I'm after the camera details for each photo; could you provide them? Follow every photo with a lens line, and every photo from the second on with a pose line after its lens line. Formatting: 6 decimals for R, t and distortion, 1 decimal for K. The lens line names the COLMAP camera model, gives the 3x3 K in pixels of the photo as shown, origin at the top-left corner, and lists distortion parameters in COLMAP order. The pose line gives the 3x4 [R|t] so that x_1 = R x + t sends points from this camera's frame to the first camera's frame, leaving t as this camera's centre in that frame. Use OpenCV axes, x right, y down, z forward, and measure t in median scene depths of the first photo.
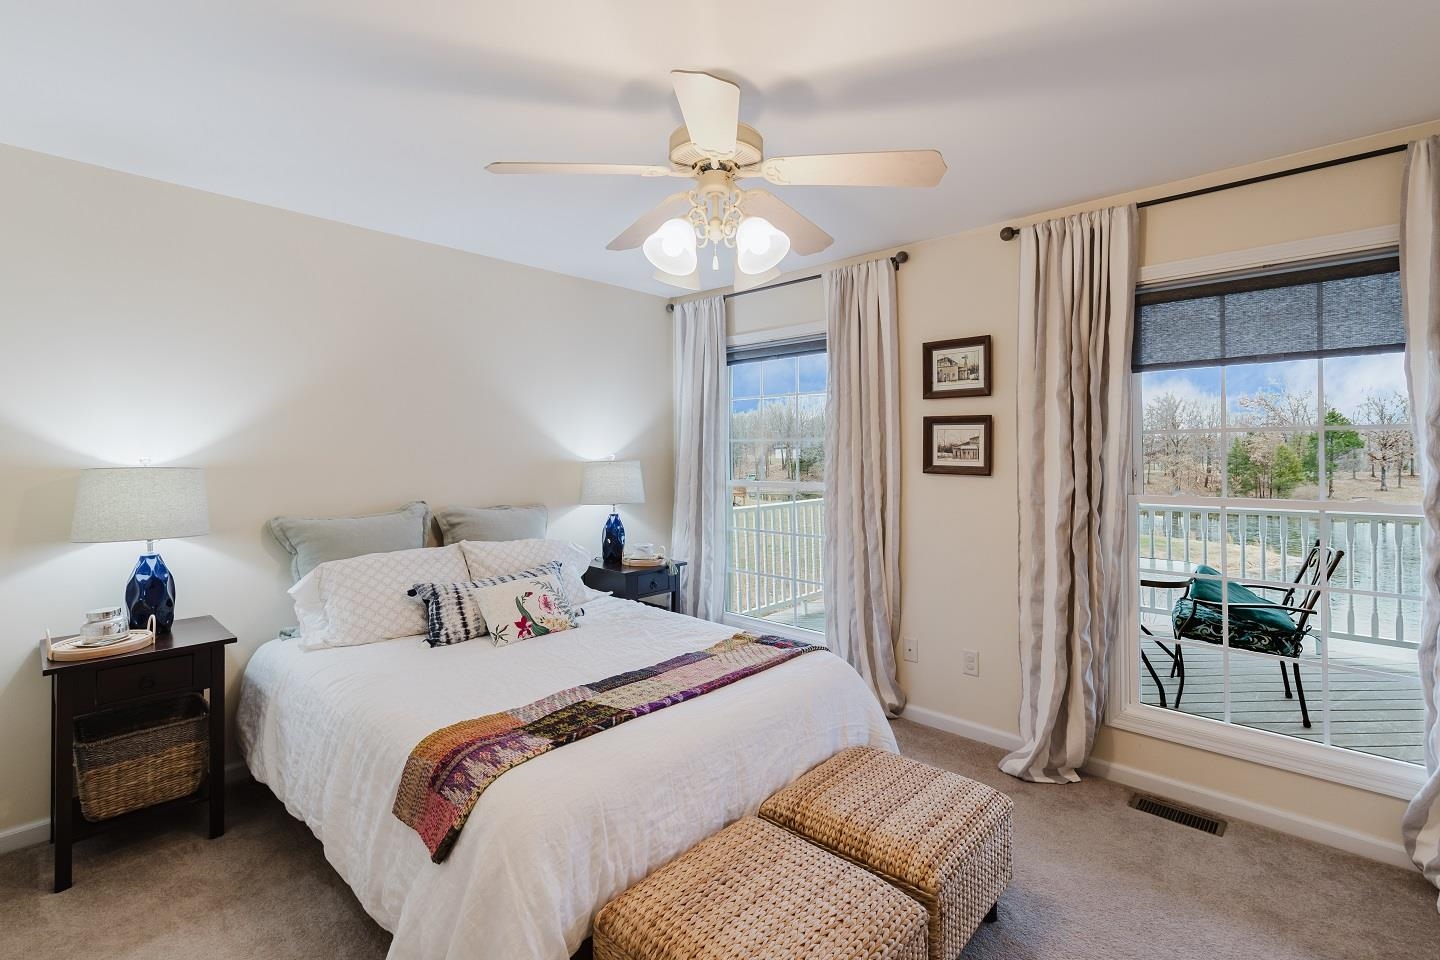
lens RADIAL K [[645.0, 0, 727.5], [0, 645.0, 458.2], [0, 0, 1]] dist [0.002319, 0.000113]
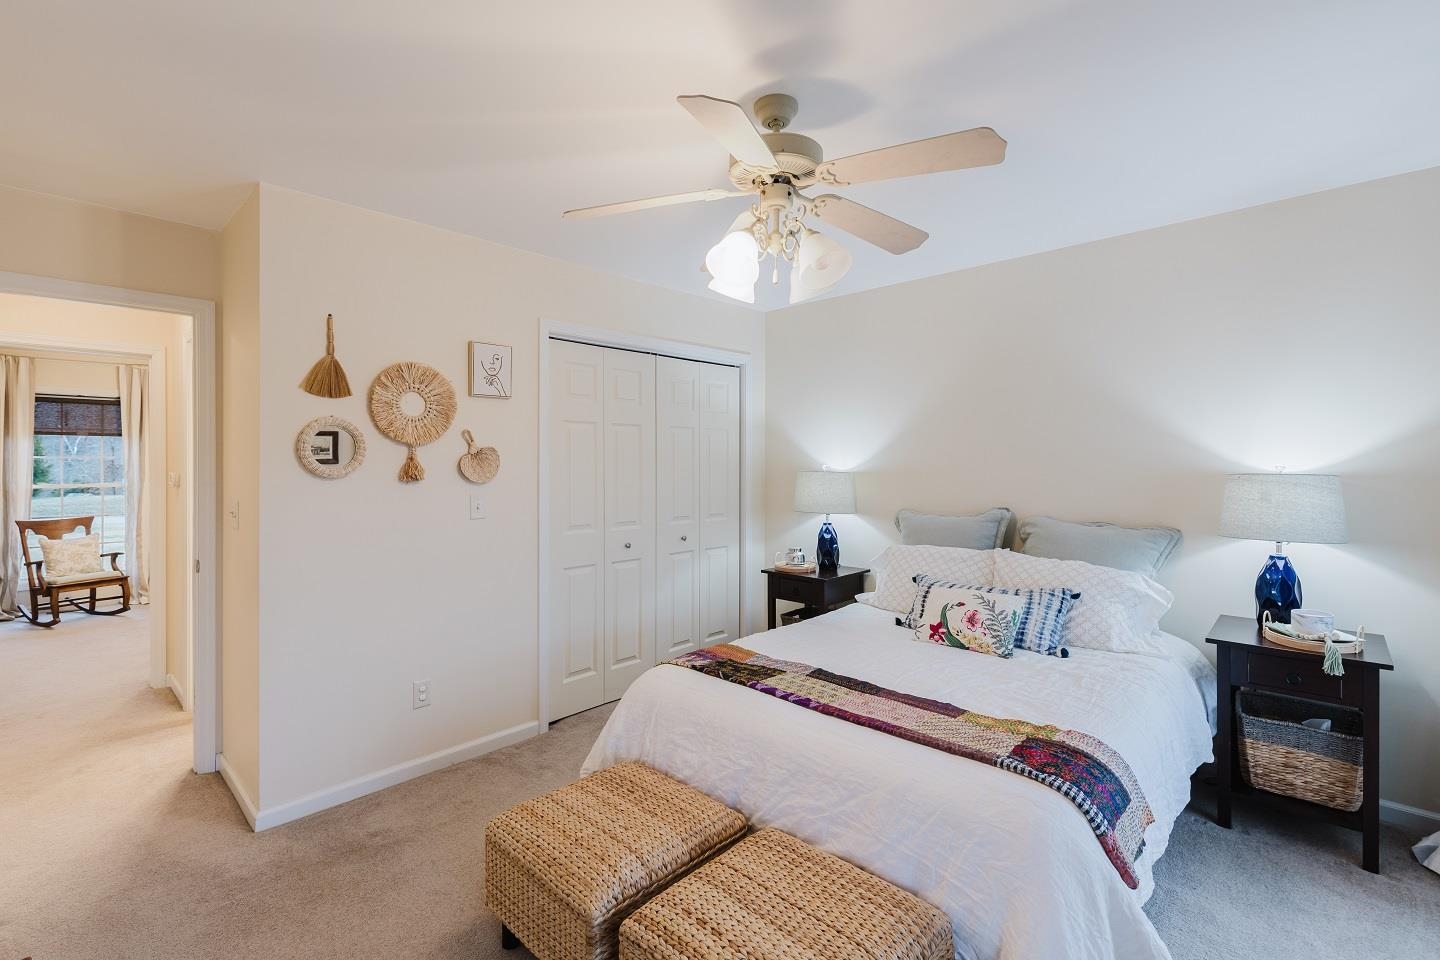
lens RADIAL K [[645.0, 0, 727.5], [0, 645.0, 458.2], [0, 0, 1]] dist [0.002319, 0.000113]
pose [[0.002199, -0.000034, -0.999998, 0.872345], [-0.002253, 0.999997, -0.000039, -0.023394], [0.999995, 0.002253, 0.002199, 0.778450]]
